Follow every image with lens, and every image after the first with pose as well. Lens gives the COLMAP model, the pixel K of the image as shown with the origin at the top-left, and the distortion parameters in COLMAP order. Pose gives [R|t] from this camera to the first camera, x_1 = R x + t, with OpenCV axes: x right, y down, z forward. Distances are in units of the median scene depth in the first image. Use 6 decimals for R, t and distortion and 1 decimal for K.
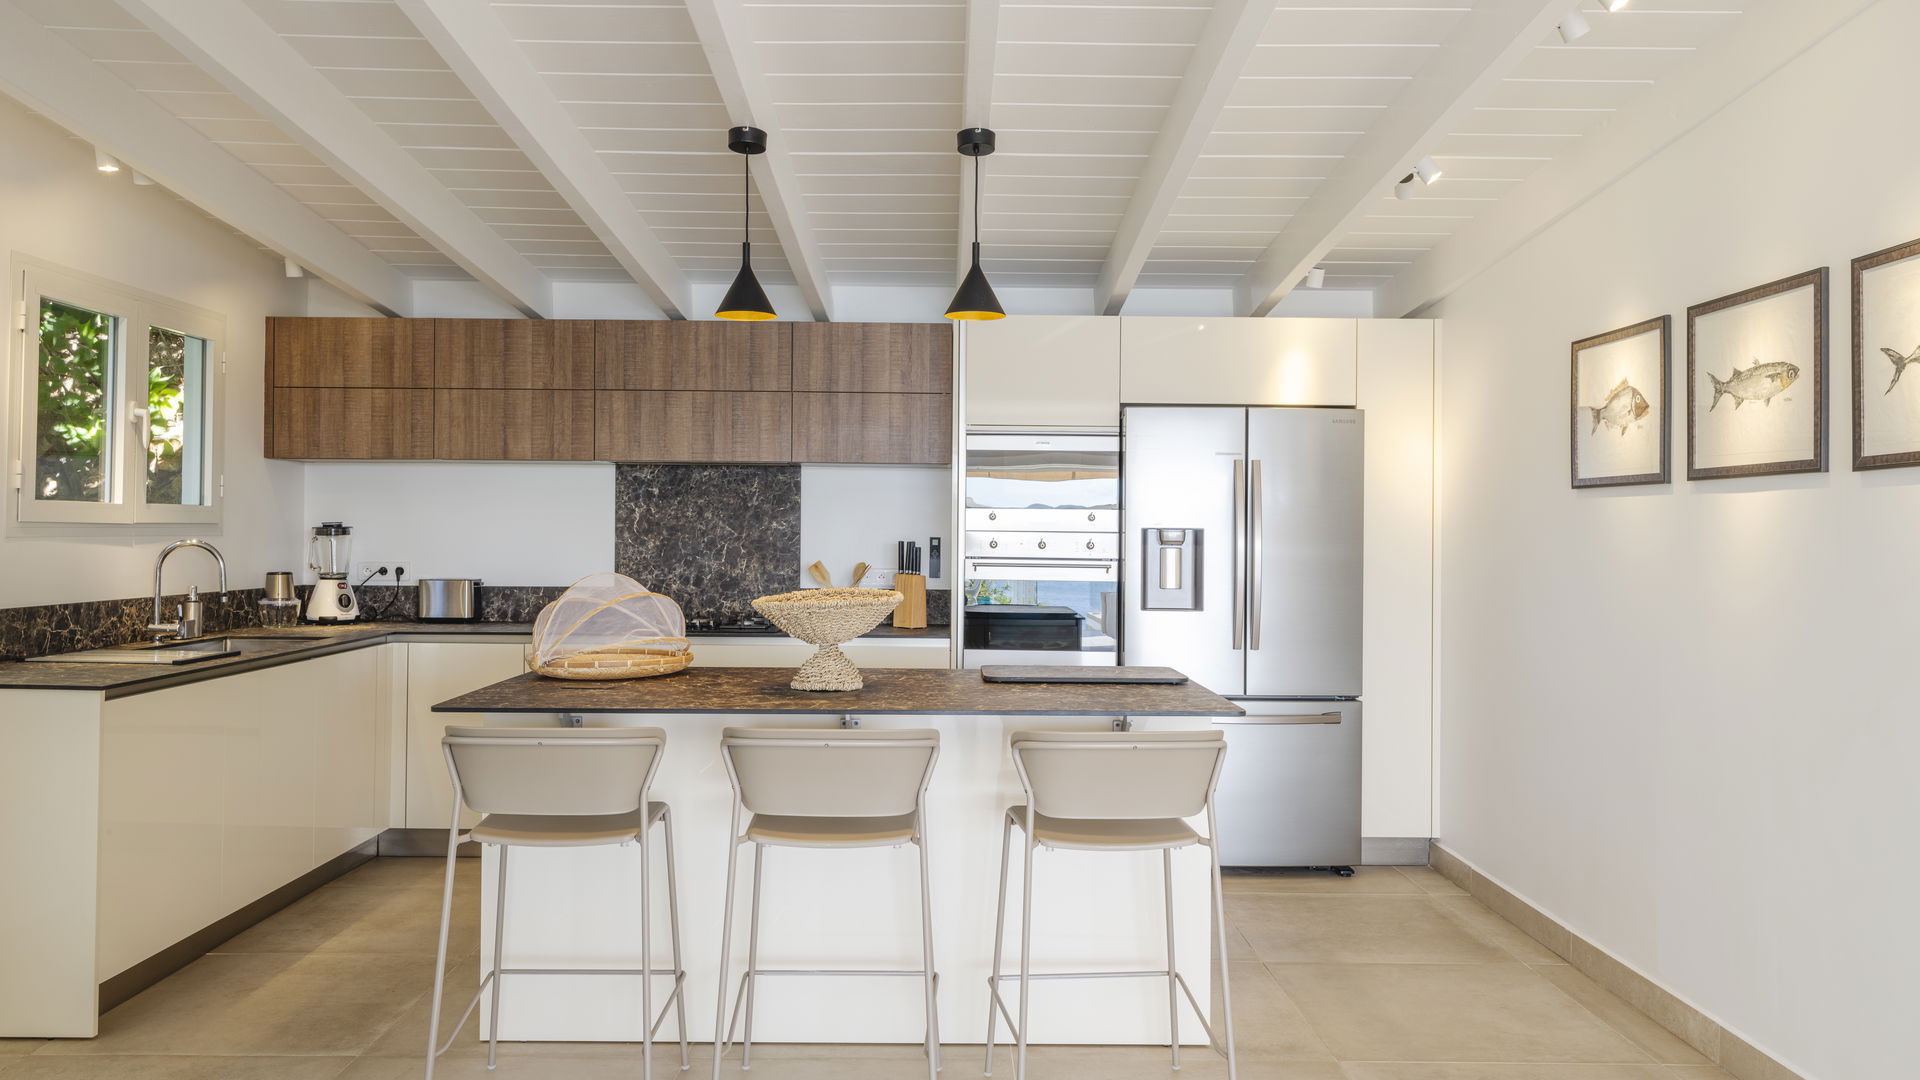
lens RADIAL K [[1362.7, 0, 960.0], [0, 1362.7, 540.0], [0, 0, 1]] dist [0.001152, 0.000432]
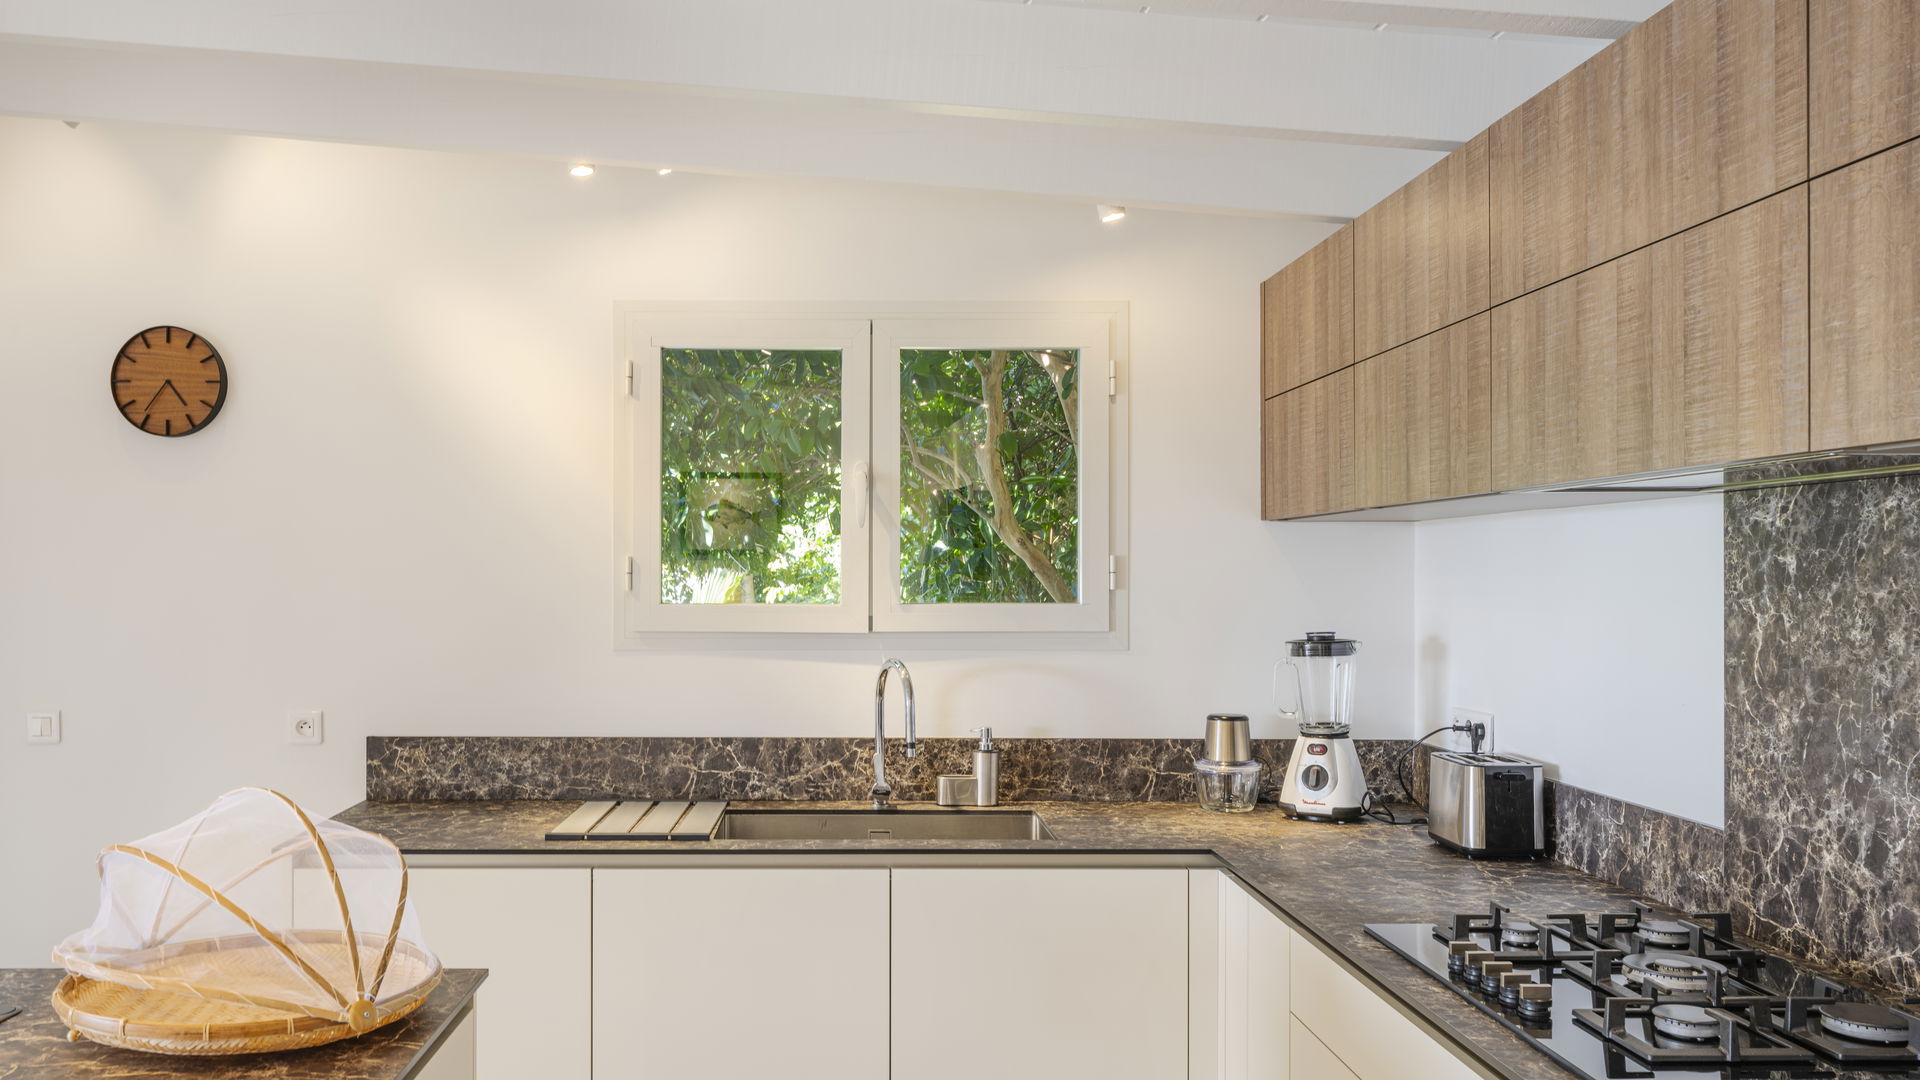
lens RADIAL K [[1544.6, 0, 960.0], [0, 1544.6, 540.0], [0, 0, 1]] dist [-0.045284, -0.009330]
pose [[-0.012524, -0.025679, -0.999592, 0.163340], [-0.007044, 0.999648, -0.025593, -0.032444], [0.999897, 0.006721, -0.012701, 0.844754]]
